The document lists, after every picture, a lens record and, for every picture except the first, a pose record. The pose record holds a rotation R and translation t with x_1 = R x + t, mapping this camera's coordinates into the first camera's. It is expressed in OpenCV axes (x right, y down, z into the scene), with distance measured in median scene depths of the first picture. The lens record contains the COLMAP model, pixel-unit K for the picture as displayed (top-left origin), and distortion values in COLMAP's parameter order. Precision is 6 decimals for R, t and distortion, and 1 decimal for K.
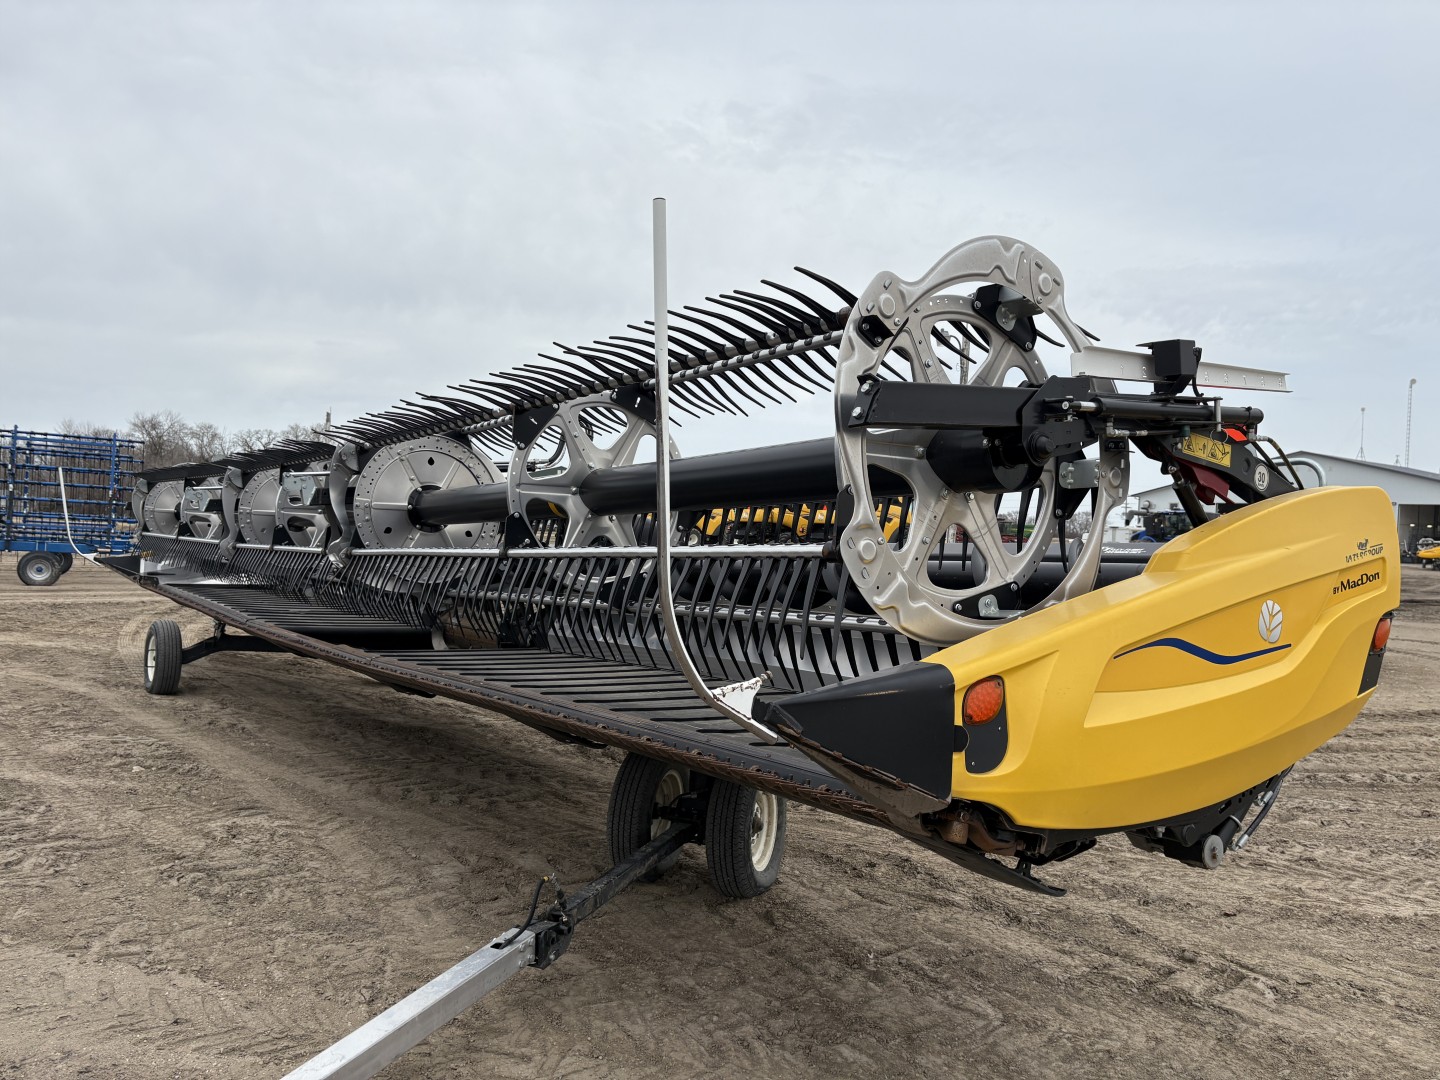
lens RADIAL K [[1096.8, 0, 720.0], [0, 1096.8, 540.0], [0, 0, 1]] dist [0.032737, -0.002782]
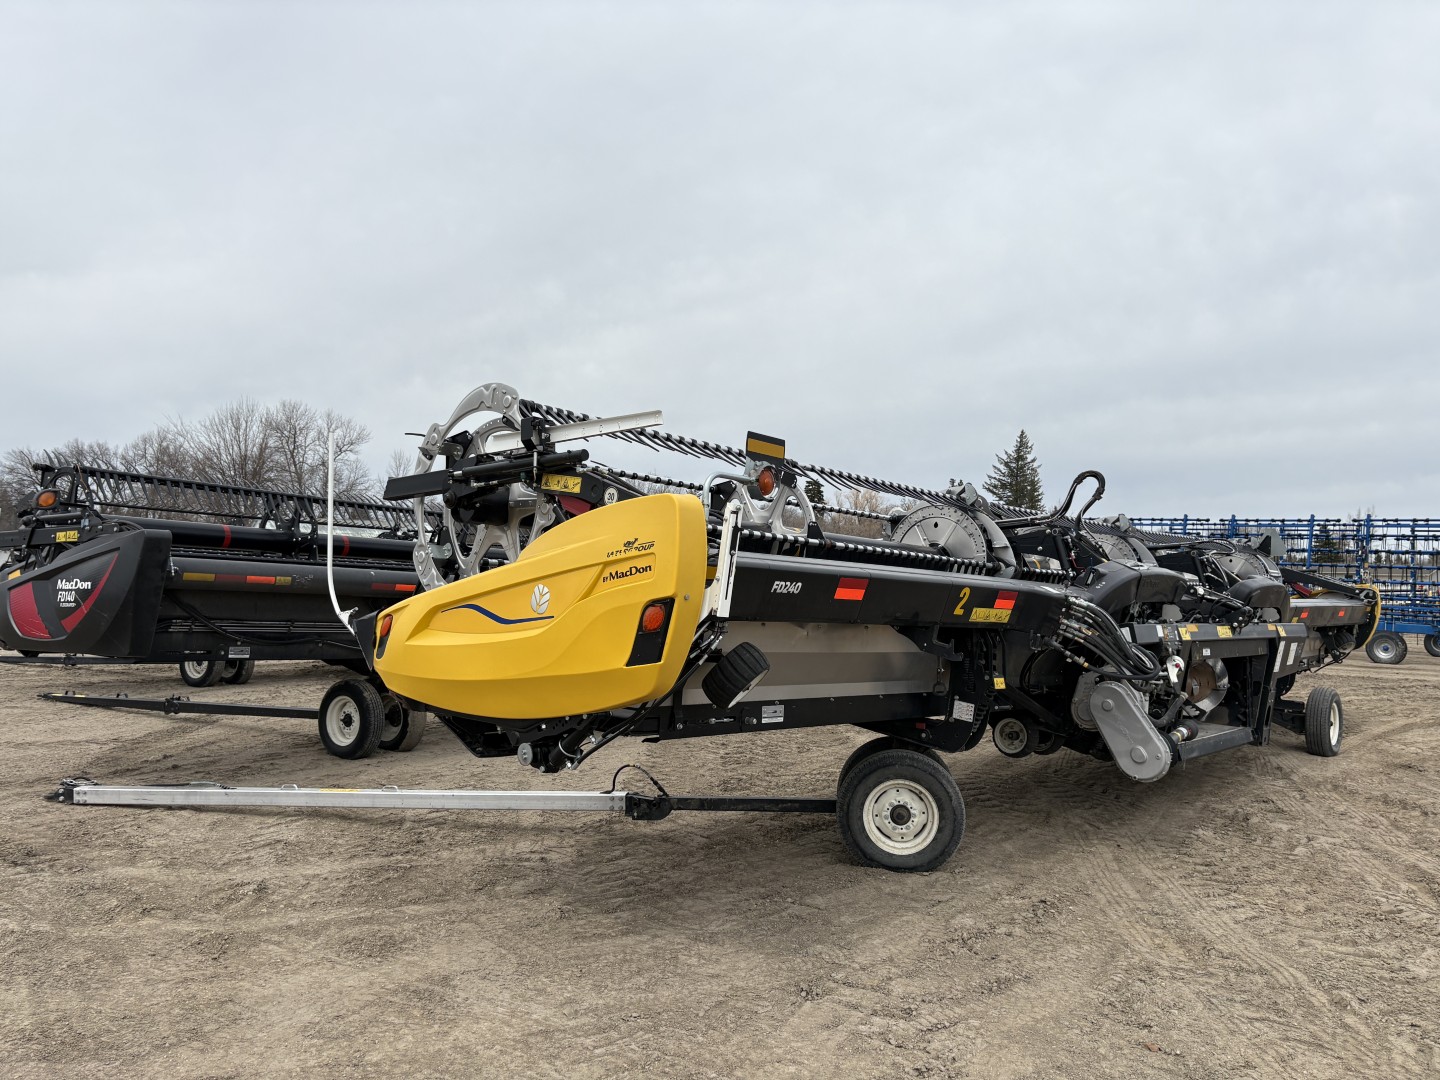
lens RADIAL K [[1096.8, 0, 720.0], [0, 1096.8, 540.0], [0, 0, 1]] dist [0.032737, -0.002782]
pose [[0.258230, -0.060902, -0.964162, 1.779343], [-0.023432, 0.997323, -0.069273, 0.082971], [0.965799, 0.040481, 0.256111, 0.783351]]
